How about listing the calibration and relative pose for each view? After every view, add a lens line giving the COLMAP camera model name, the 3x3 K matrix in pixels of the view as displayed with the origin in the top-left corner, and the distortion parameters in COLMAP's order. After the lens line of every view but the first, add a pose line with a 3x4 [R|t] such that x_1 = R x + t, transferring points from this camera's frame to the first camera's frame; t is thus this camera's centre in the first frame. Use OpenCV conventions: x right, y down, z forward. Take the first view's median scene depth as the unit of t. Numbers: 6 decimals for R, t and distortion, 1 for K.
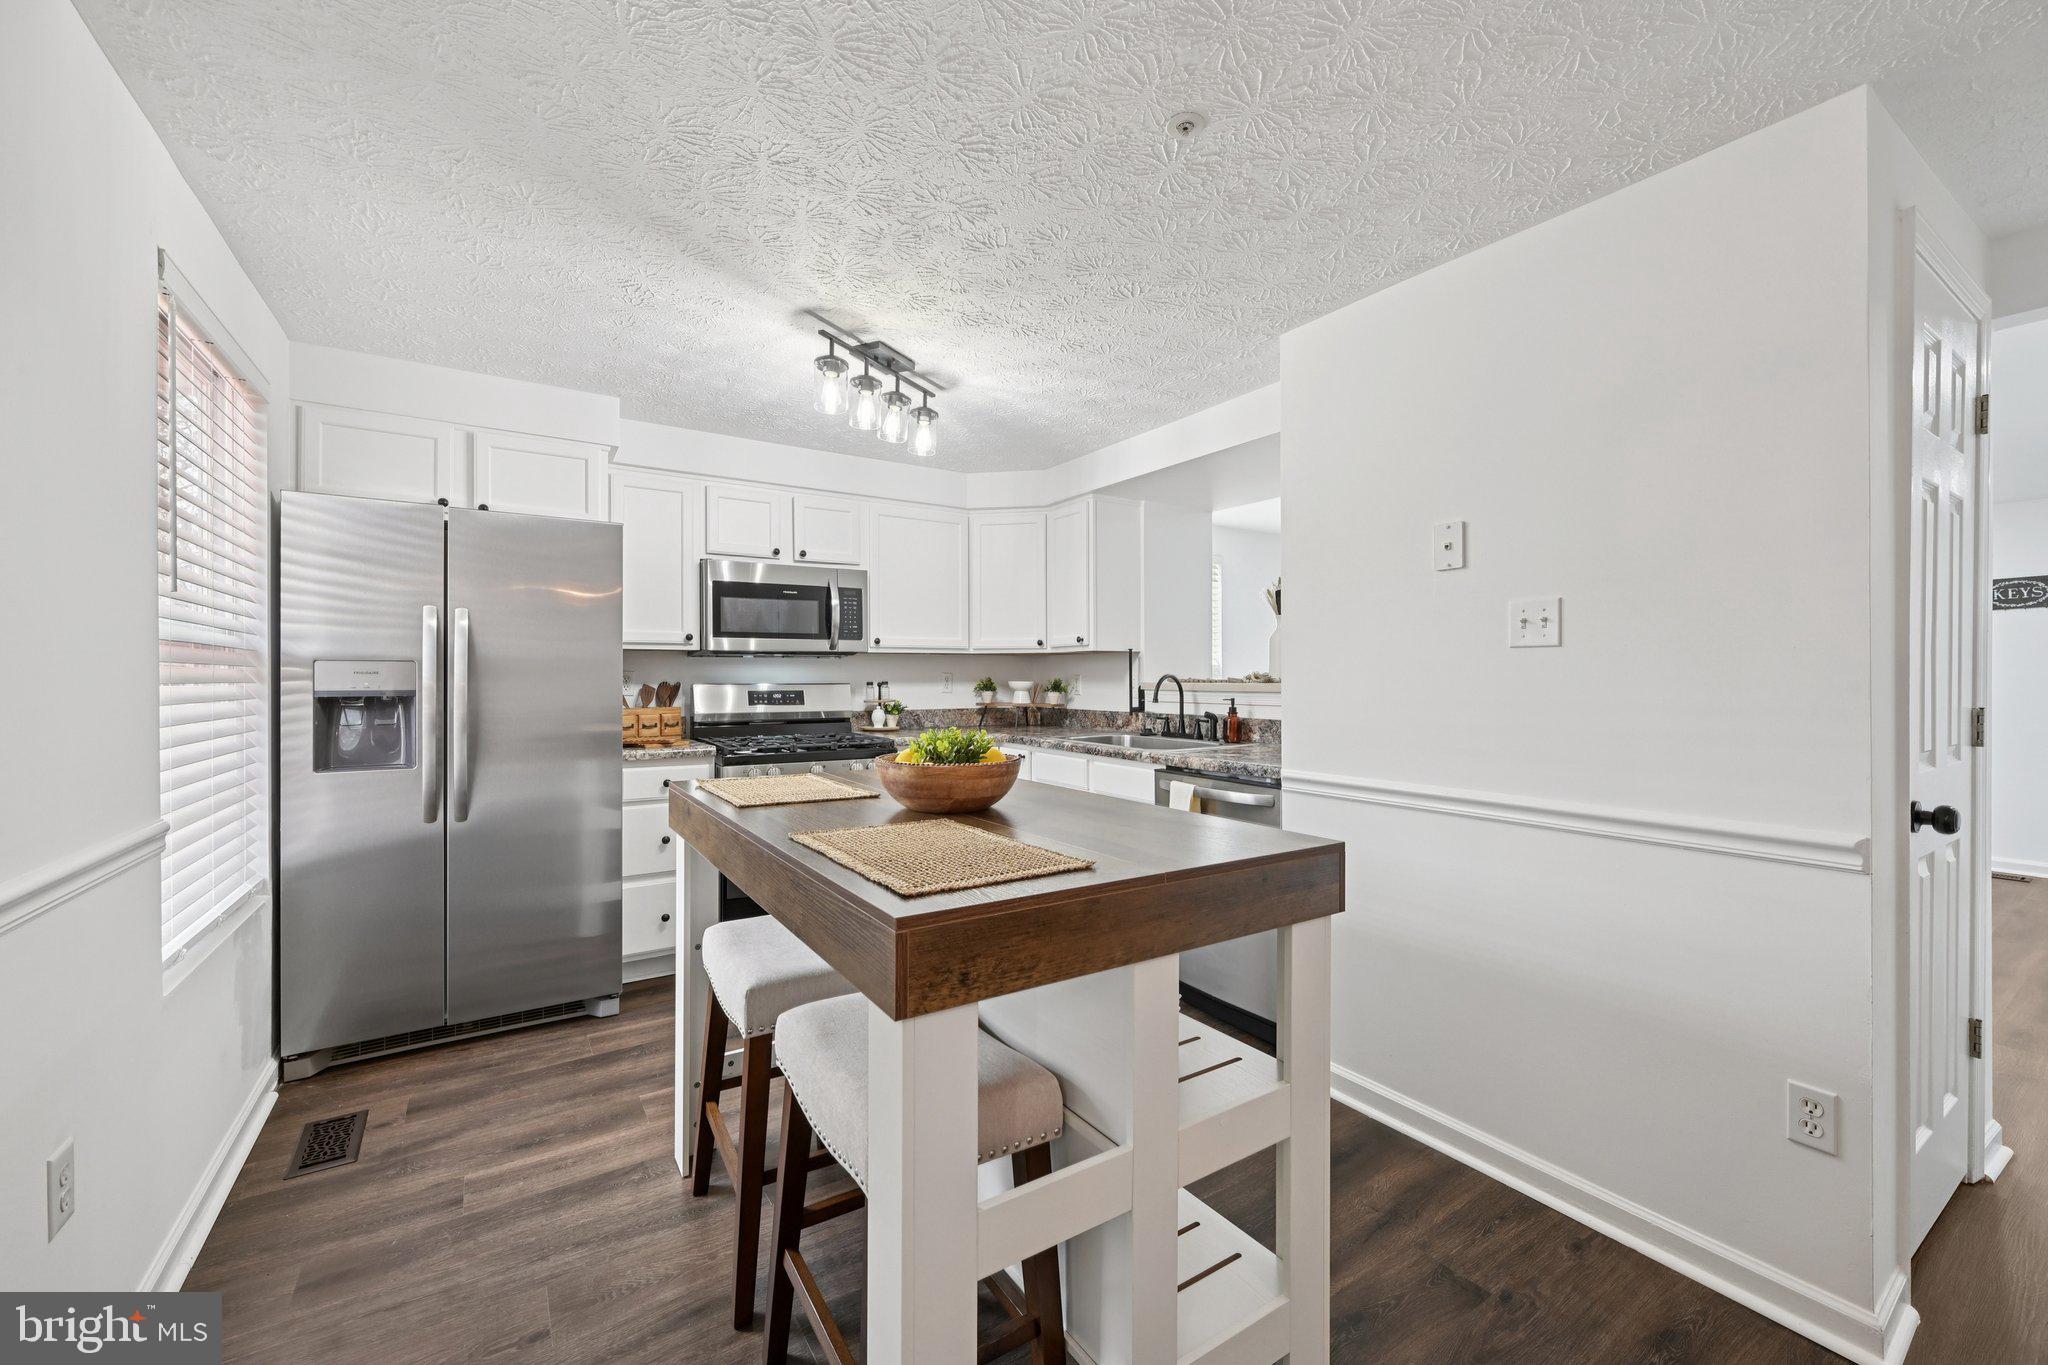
lens RADIAL K [[838.2, 0, 1055.3], [0, 838.2, 677.1], [0, 0, 1]] dist [-0.000636, -0.000277]
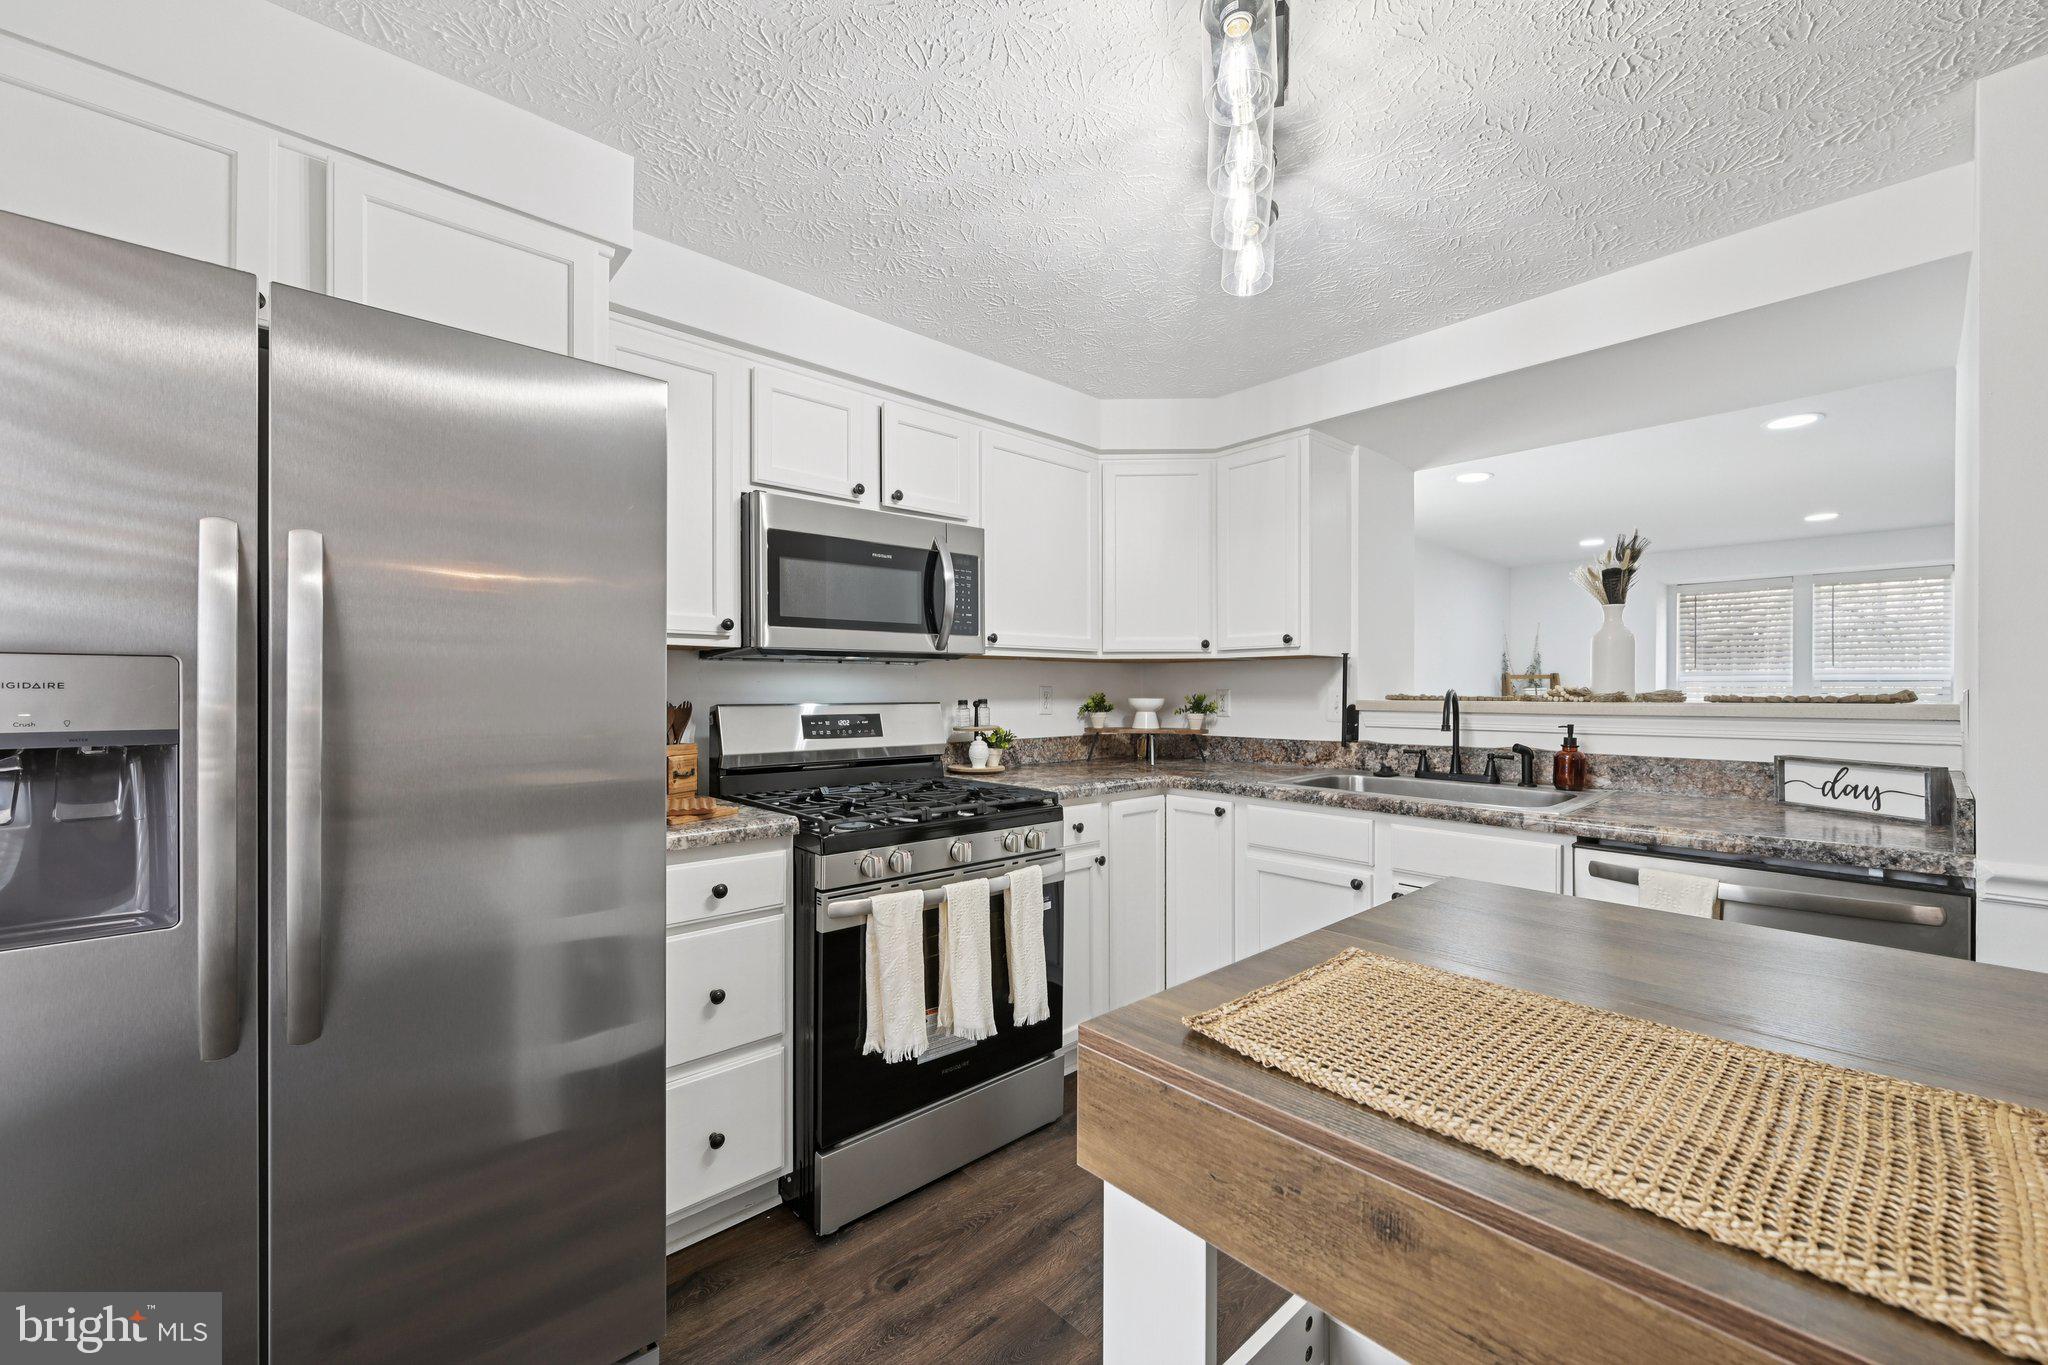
lens RADIAL K [[809.5, 0, 1036.6], [0, 809.5, 689.3], [0, 0, 1]] dist [-0.000540, 0.000126]
pose [[0.987772, 0.000202, 0.155905, -0.287439], [0.000053, 0.999999, -0.001635, -0.001855], [-0.155906, 0.001623, 0.987771, 0.380309]]
